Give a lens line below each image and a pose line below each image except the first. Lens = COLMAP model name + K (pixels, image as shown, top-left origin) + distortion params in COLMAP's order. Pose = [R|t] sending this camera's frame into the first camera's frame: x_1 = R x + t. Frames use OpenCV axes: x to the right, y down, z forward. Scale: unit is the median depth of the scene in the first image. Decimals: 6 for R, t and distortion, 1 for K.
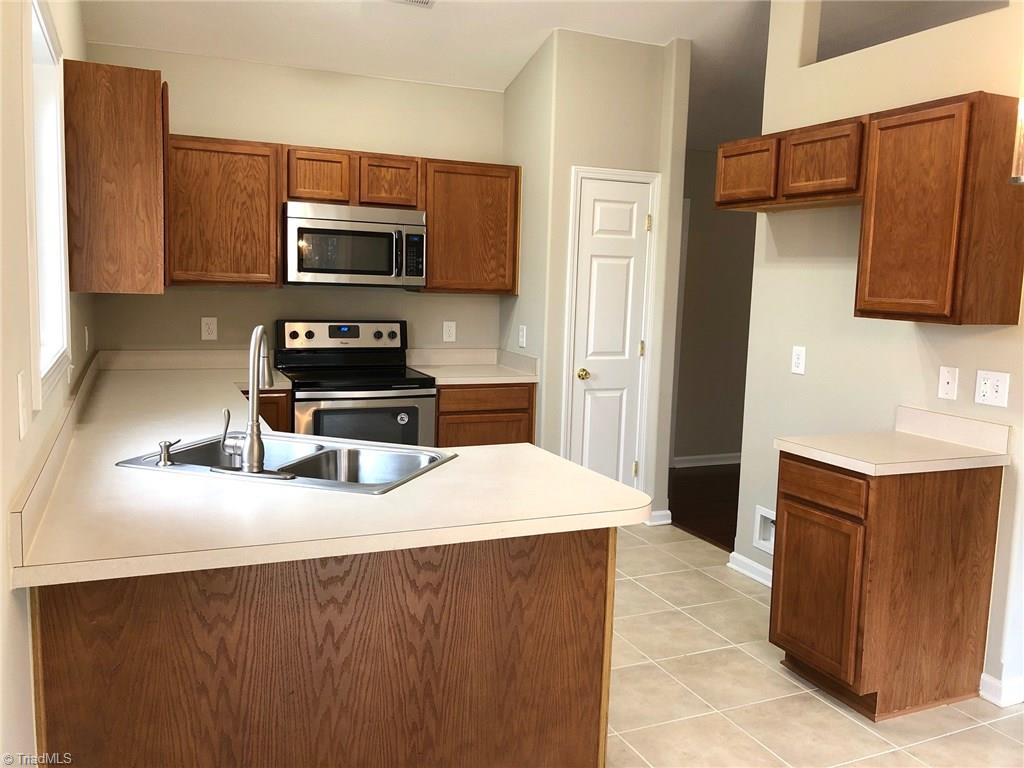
lens RADIAL K [[839.1, 0, 512.0], [0, 839.1, 384.0], [0, 0, 1]] dist [0.036901, -0.000671]
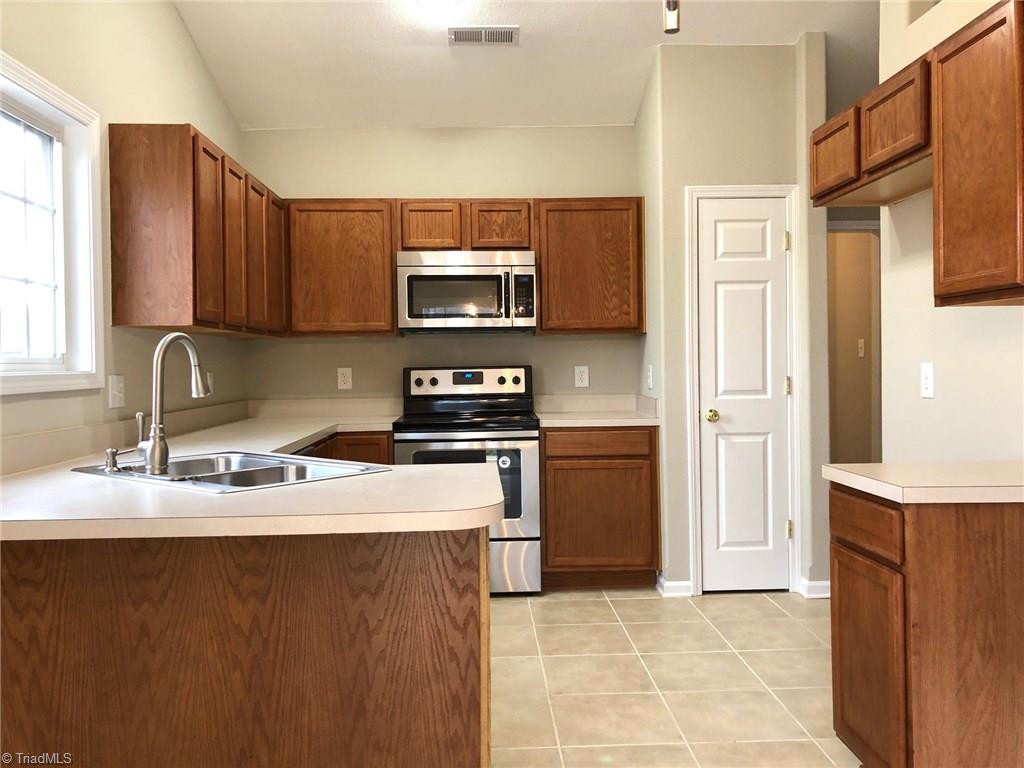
lens RADIAL K [[834.4, 0, 512.0], [0, 834.4, 384.0], [0, 0, 1]] dist [0.029724, -0.001055]
pose [[0.926725, -0.034143, -0.374187, 0.254952], [-0.004534, 0.994774, -0.101997, 0.053047], [0.375714, 0.096220, 0.921727, 0.123245]]
